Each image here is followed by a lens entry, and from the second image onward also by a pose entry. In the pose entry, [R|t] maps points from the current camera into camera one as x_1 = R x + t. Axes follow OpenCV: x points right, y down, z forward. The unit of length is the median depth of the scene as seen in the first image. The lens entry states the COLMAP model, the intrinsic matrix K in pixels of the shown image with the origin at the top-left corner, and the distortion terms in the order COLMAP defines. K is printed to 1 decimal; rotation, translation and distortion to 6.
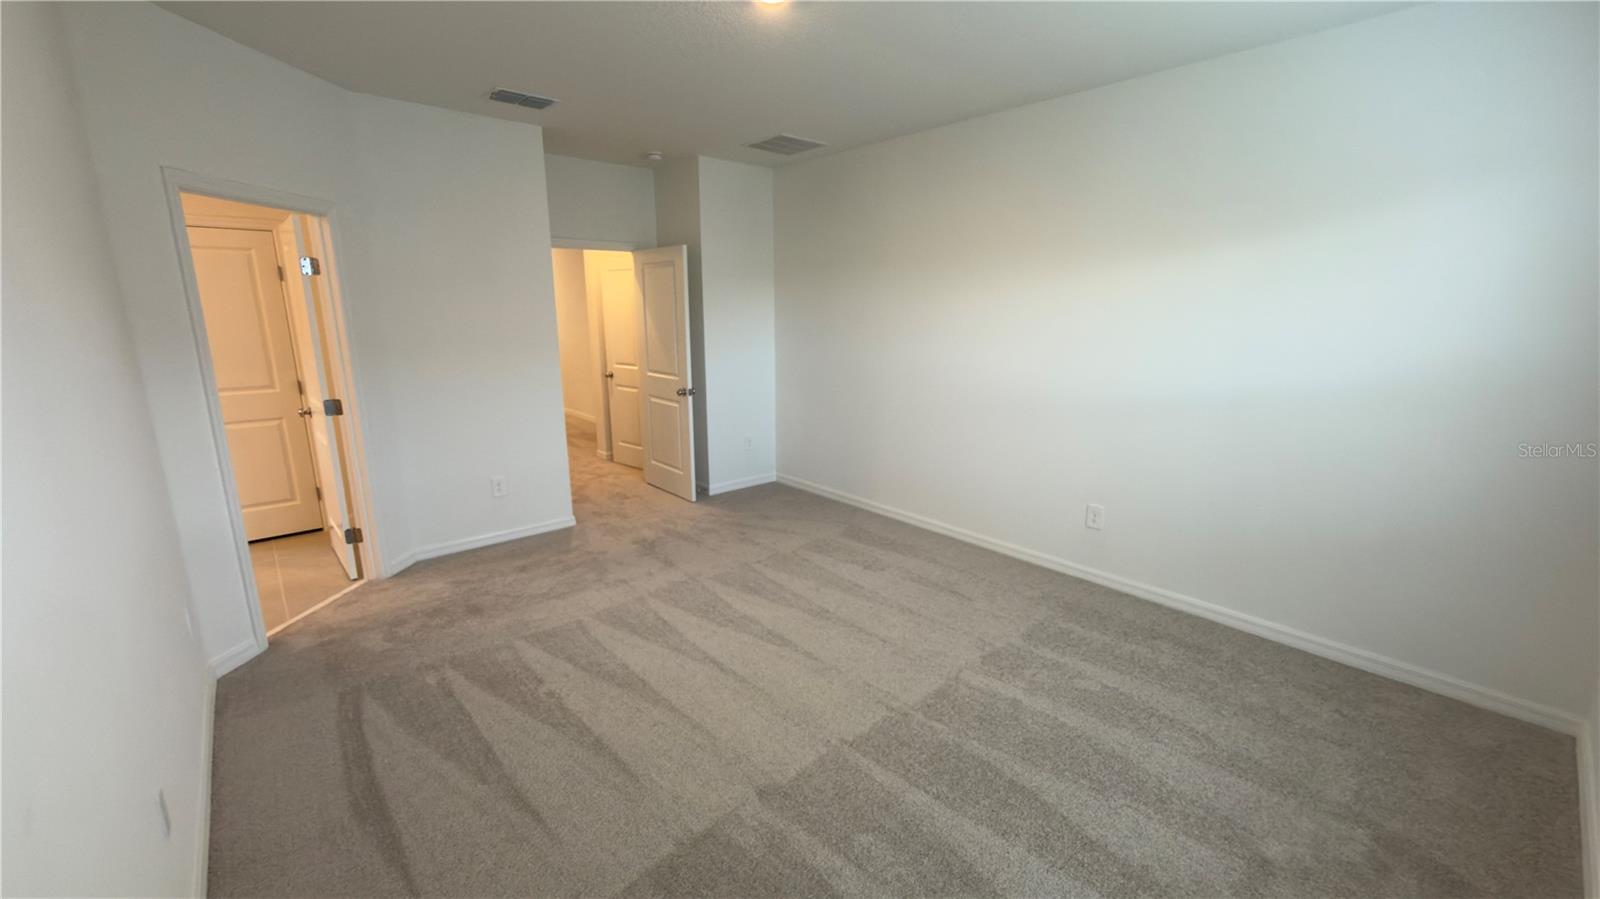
lens RADIAL K [[637.7, 0, 805.1], [0, 637.7, 440.6], [0, 0, 1]] dist [0.001027, -0.000527]
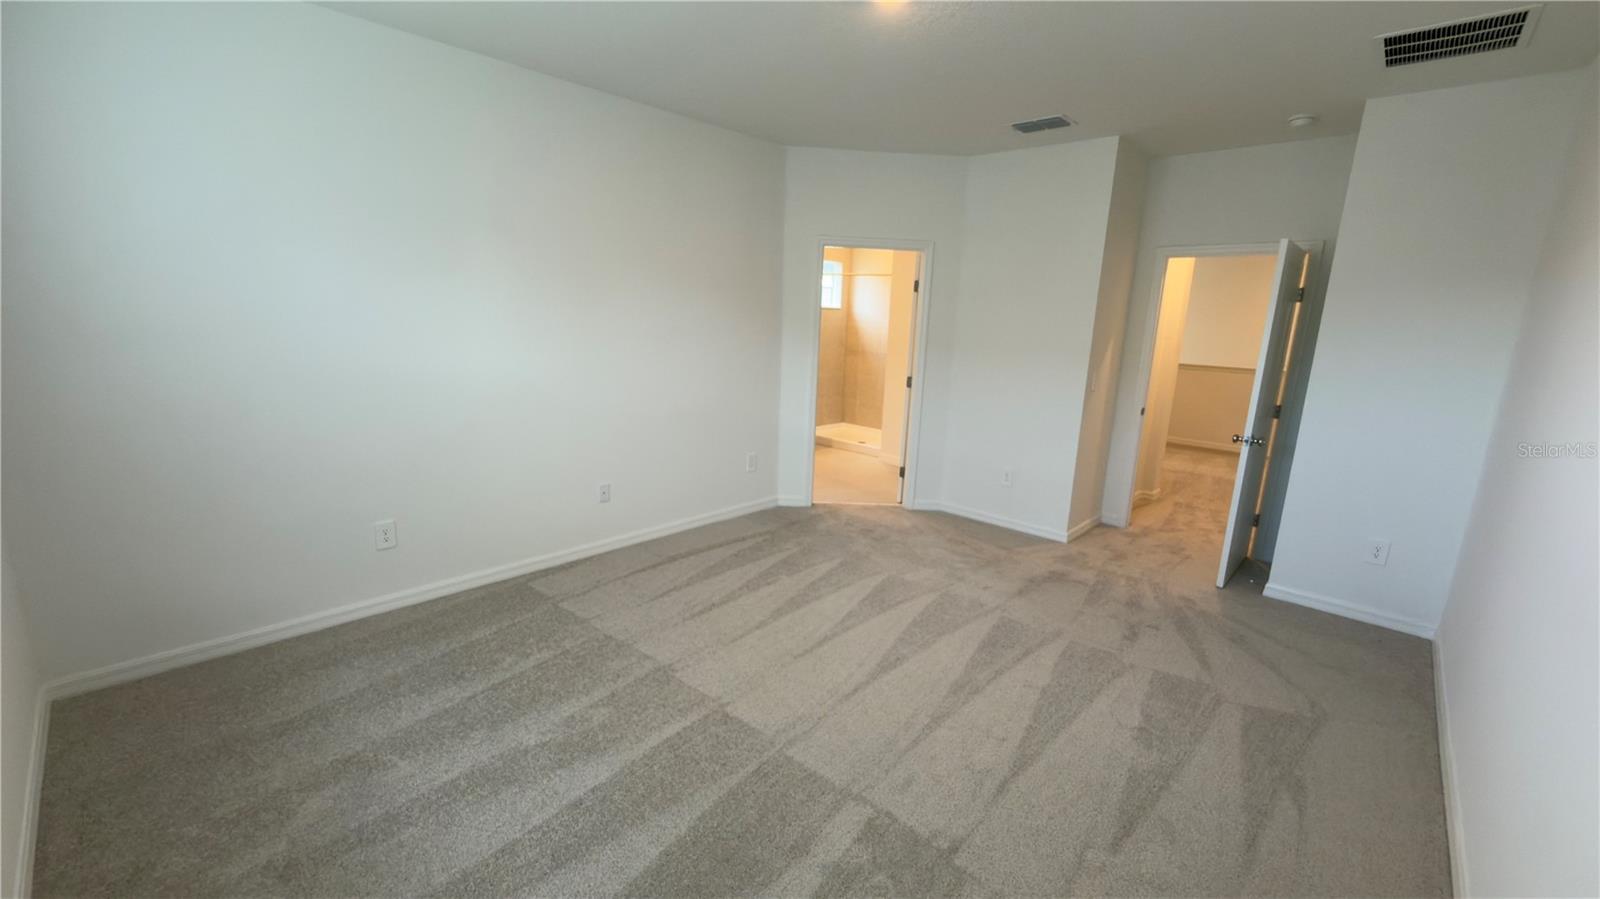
lens RADIAL K [[637.7, 0, 803.8], [0, 637.7, 450.1], [0, 0, 1]] dist [0.001027, -0.000527]
pose [[0.110621, 0.213295, -0.970705, 0.656680], [-0.240066, 0.953513, 0.182159, -0.108311], [0.964433, 0.212883, 0.156683, 0.549836]]
